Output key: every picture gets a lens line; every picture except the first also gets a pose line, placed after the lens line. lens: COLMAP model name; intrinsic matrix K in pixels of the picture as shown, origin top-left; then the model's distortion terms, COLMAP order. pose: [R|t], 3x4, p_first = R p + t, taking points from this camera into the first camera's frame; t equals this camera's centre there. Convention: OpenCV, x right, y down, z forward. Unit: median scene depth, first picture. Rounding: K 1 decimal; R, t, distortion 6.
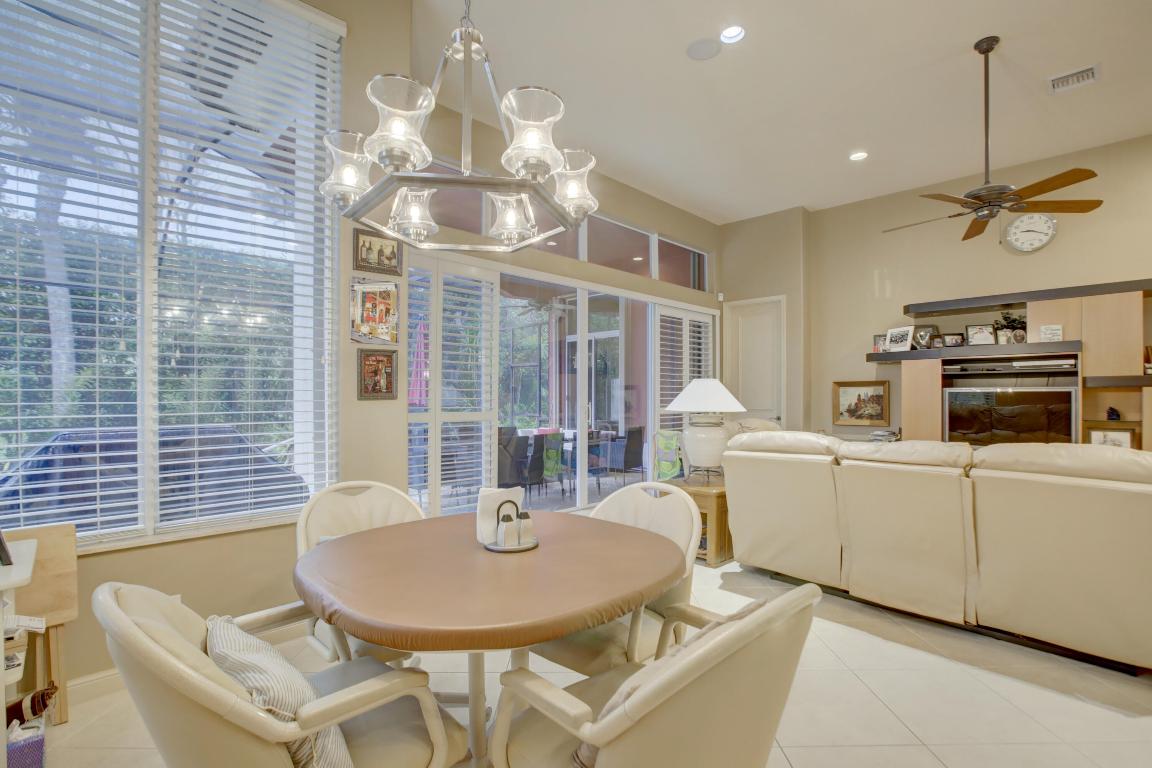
lens RADIAL K [[540.0, 0, 577.2], [0, 540.0, 394.4], [0, 0, 1]] dist [-0.028241, 0.000055]
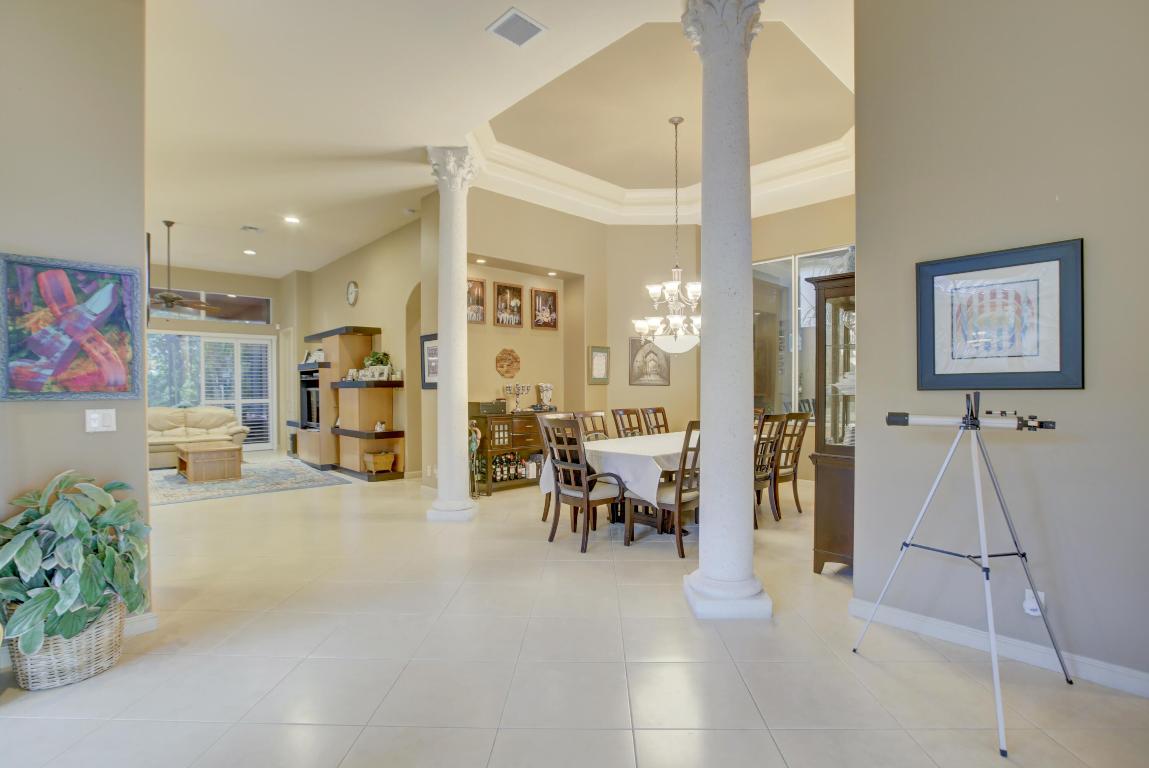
lens RADIAL K [[545.6, 0, 582.4], [0, 545.6, 388.7], [0, 0, 1]] dist [-0.013332, -0.000143]
pose [[0.999366, -0.005670, -0.035147, 1.853858], [0.005782, 0.999978, 0.003105, -0.013374], [0.035129, -0.003306, 0.999377, -0.777665]]
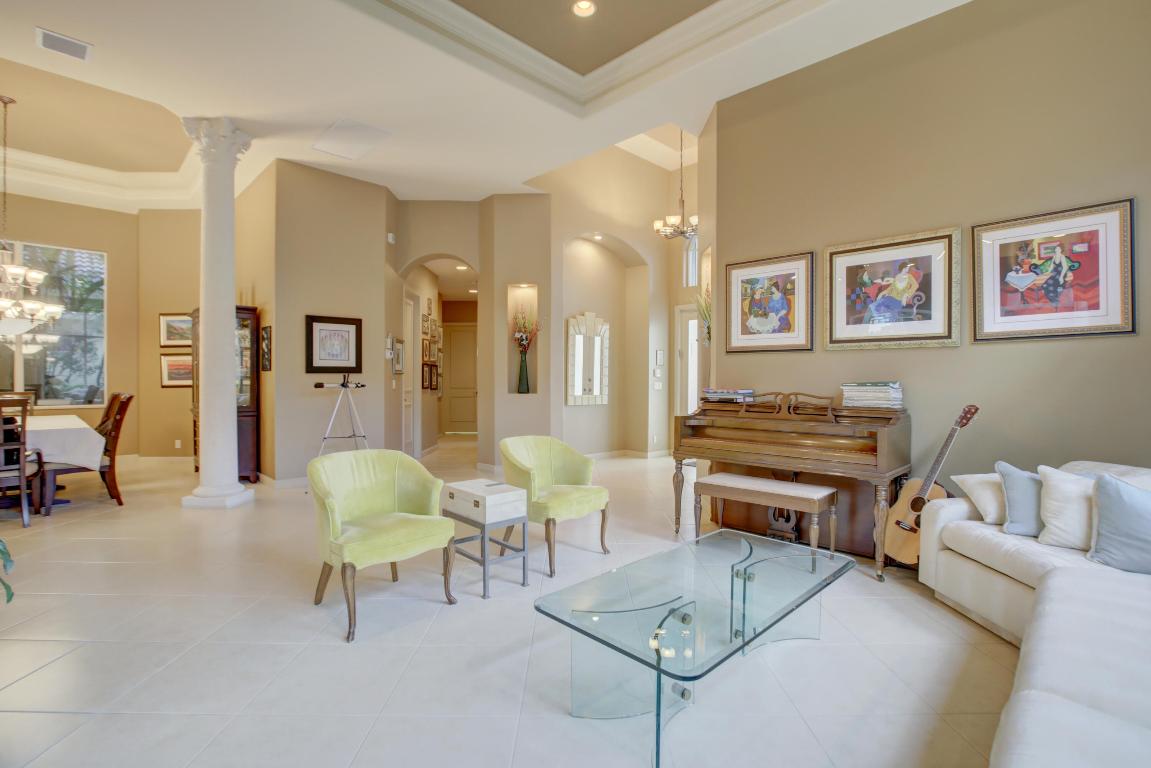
lens RADIAL K [[531.1, 0, 581.2], [0, 531.1, 386.8], [0, 0, 1]] dist [-0.021963, 0.000568]
pose [[-0.016416, -0.015151, 0.999750, 0.938939], [-0.003312, 0.999881, 0.015099, 0.003191], [-0.999860, -0.003063, -0.016464, -0.804780]]
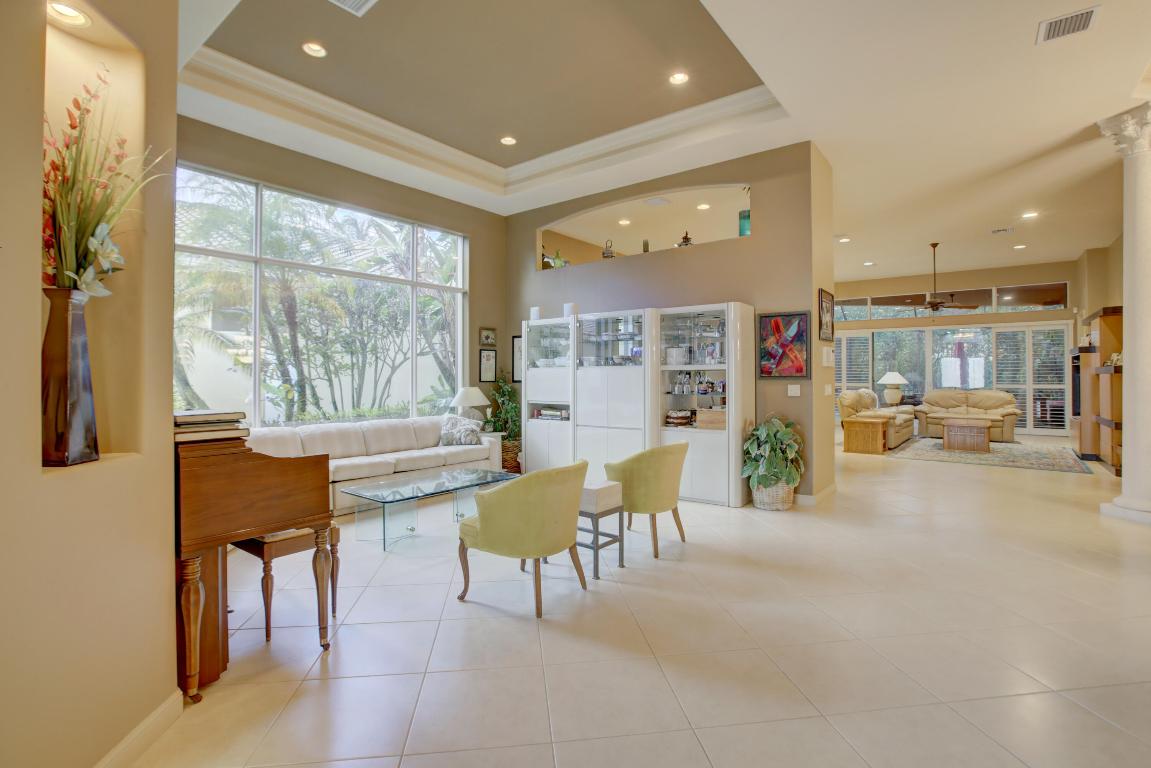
lens RADIAL K [[535.4, 0, 577.5], [0, 535.4, 373.4], [0, 0, 1]] dist [-0.018713, 0.001302]
pose [[0.125100, -0.003442, -0.992138, 2.390696], [0.001320, 0.999994, -0.003303, -0.013351], [0.992143, -0.000897, 0.125104, -0.813713]]
